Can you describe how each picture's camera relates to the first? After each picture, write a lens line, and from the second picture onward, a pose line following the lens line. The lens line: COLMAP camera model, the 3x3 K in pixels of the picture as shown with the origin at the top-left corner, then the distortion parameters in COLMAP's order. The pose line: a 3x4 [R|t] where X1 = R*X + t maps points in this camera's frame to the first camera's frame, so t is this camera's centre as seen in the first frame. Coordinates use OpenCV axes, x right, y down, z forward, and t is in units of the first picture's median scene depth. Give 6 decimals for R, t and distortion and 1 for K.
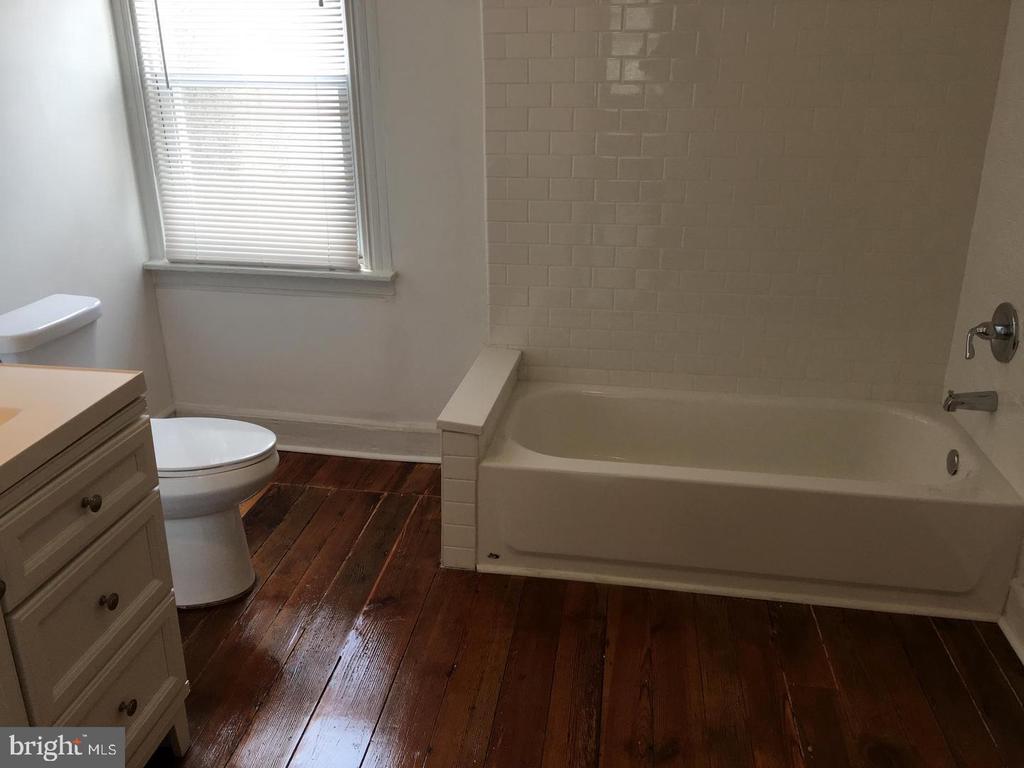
lens RADIAL K [[873.0, 0, 512.0], [0, 873.0, 384.0], [0, 0, 1]] dist [0.061075, -0.085278]
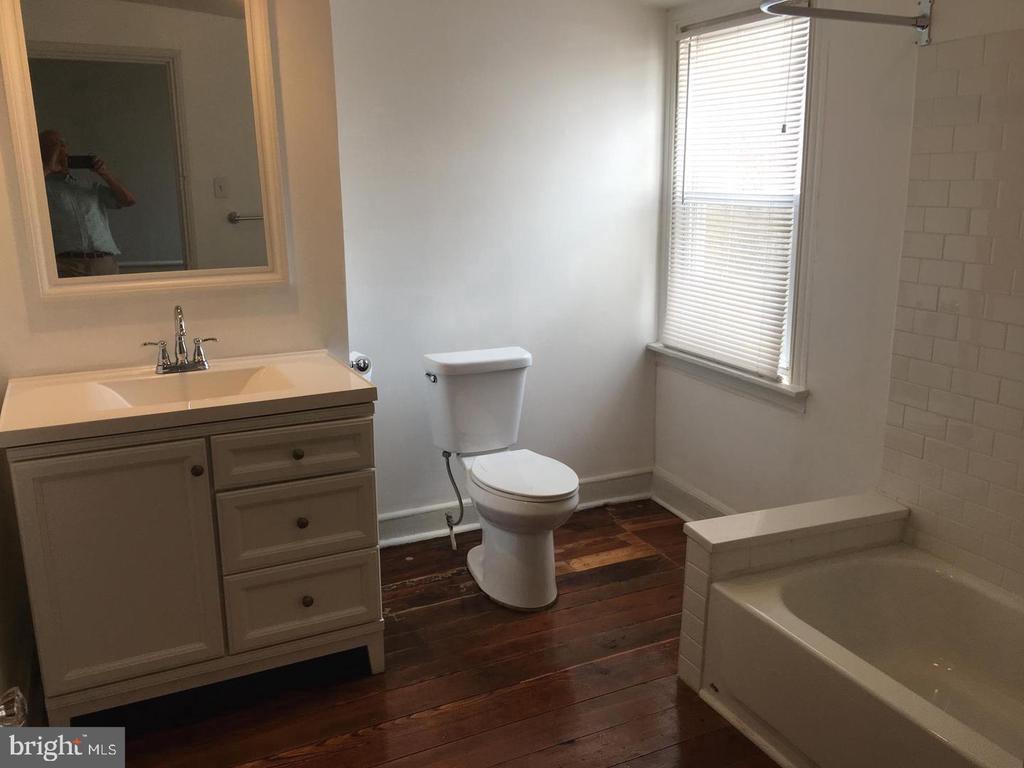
lens RADIAL K [[873.0, 0, 512.0], [0, 873.0, 384.0], [0, 0, 1]] dist [0.061075, -0.085278]
pose [[0.558025, 0.192985, -0.807072, 0.474518], [-0.289262, 0.956817, 0.028790, -0.068130], [0.777776, 0.217390, 0.589750, 0.170230]]
